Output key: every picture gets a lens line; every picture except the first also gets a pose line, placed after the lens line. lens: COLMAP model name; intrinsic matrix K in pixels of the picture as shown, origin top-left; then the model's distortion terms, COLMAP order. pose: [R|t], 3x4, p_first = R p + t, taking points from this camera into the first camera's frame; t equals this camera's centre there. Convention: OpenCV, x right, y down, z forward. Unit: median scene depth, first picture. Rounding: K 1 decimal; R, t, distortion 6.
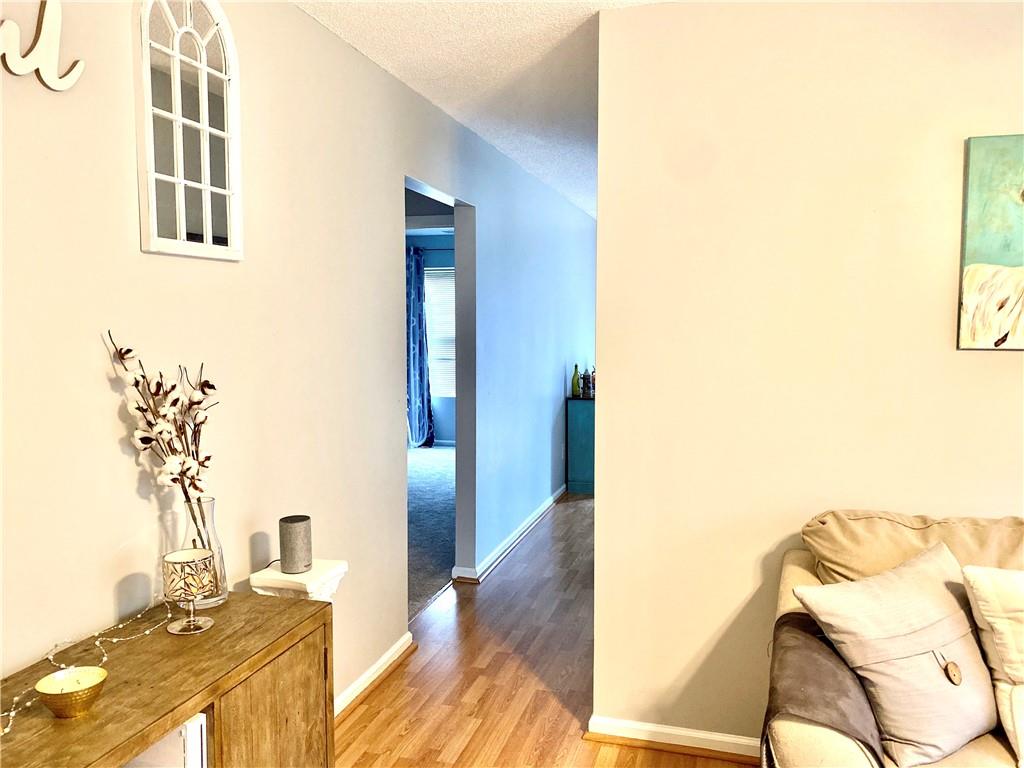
lens RADIAL K [[769.5, 0, 527.6], [0, 769.5, 385.8], [0, 0, 1]] dist [0.005341, -0.000683]
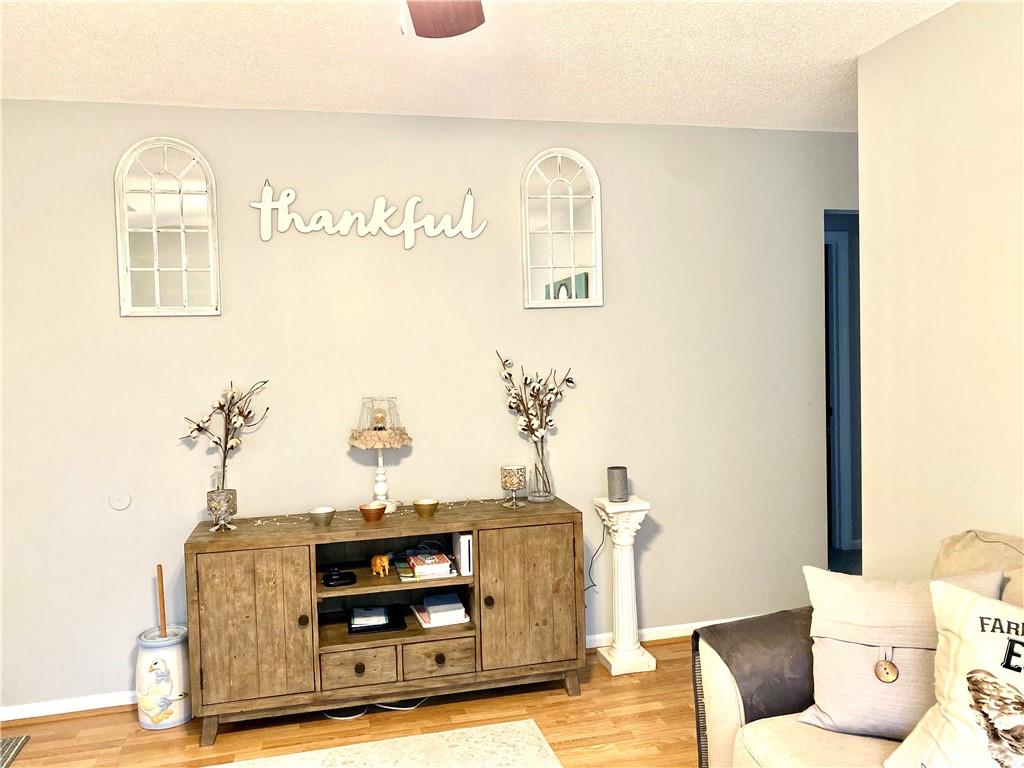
lens RADIAL K [[769.5, 0, 527.6], [0, 769.5, 385.8], [0, 0, 1]] dist [0.005341, -0.000683]
pose [[0.480786, 0.019570, -0.876620, 1.162282], [-0.033633, 0.999427, 0.003865, 0.007762], [0.876193, 0.027625, 0.481168, 0.099346]]
